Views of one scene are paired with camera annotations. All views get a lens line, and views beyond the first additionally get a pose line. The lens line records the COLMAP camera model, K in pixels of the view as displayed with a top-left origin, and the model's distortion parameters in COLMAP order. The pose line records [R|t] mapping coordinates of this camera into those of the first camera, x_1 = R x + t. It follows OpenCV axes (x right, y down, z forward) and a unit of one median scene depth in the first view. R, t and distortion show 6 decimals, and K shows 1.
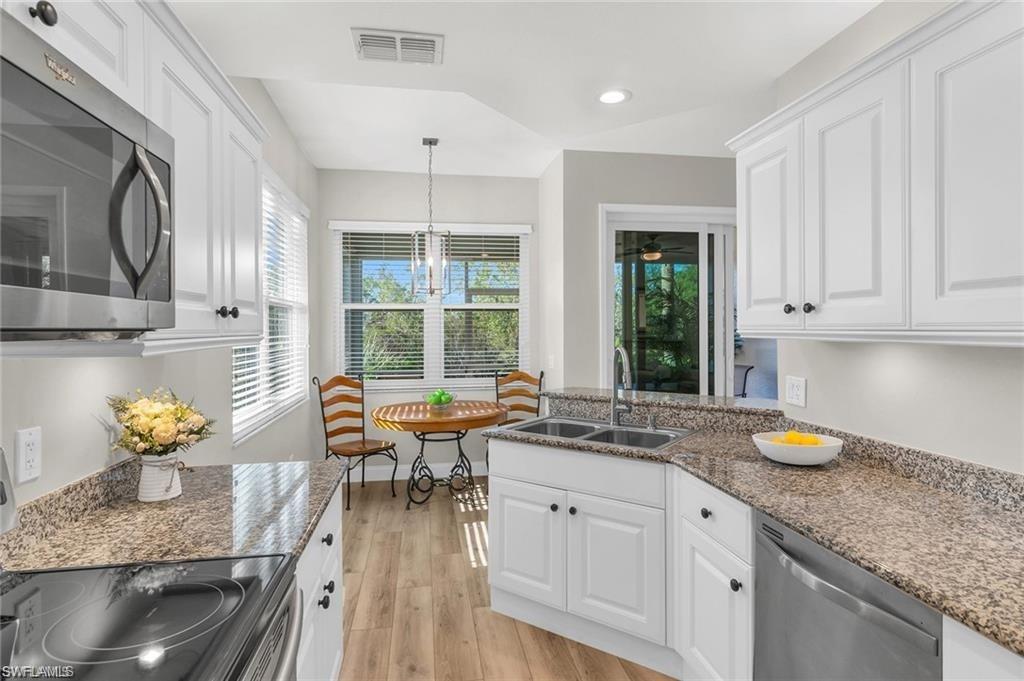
lens RADIAL K [[536.6, 0, 509.9], [0, 536.6, 336.2], [0, 0, 1]] dist [0.004342, -0.000299]
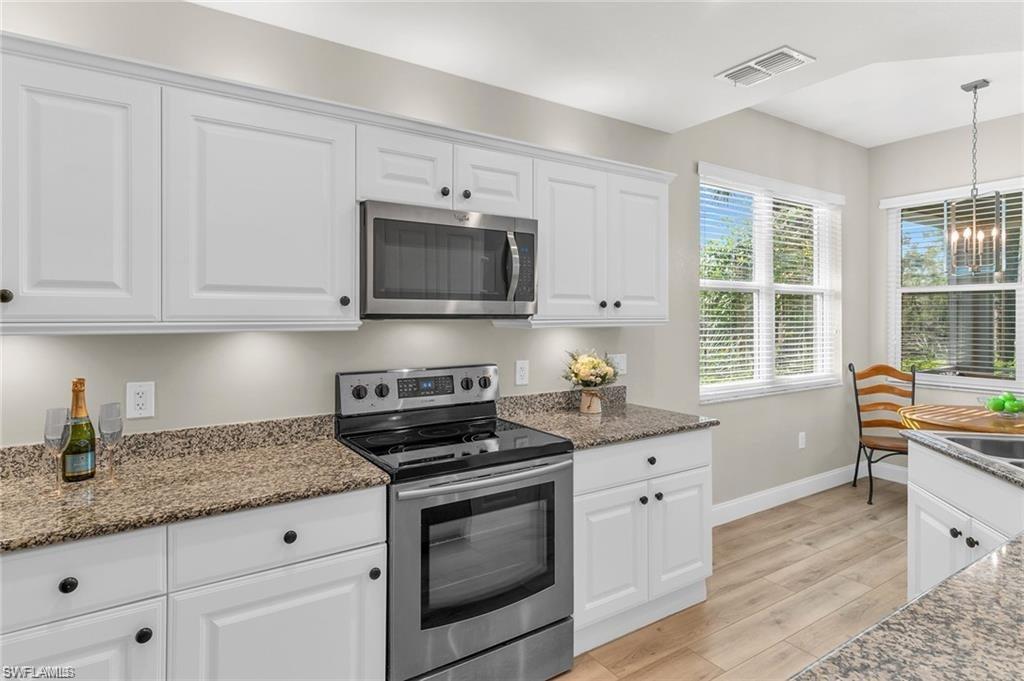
lens RADIAL K [[536.6, 0, 508.3], [0, 536.6, 332.2], [0, 0, 1]] dist [0.004342, -0.000299]
pose [[0.404716, 0.030071, -0.913948, 0.321815], [-0.013877, 0.999546, 0.026742, -0.000030], [0.914337, 0.001860, 0.404949, 0.023132]]
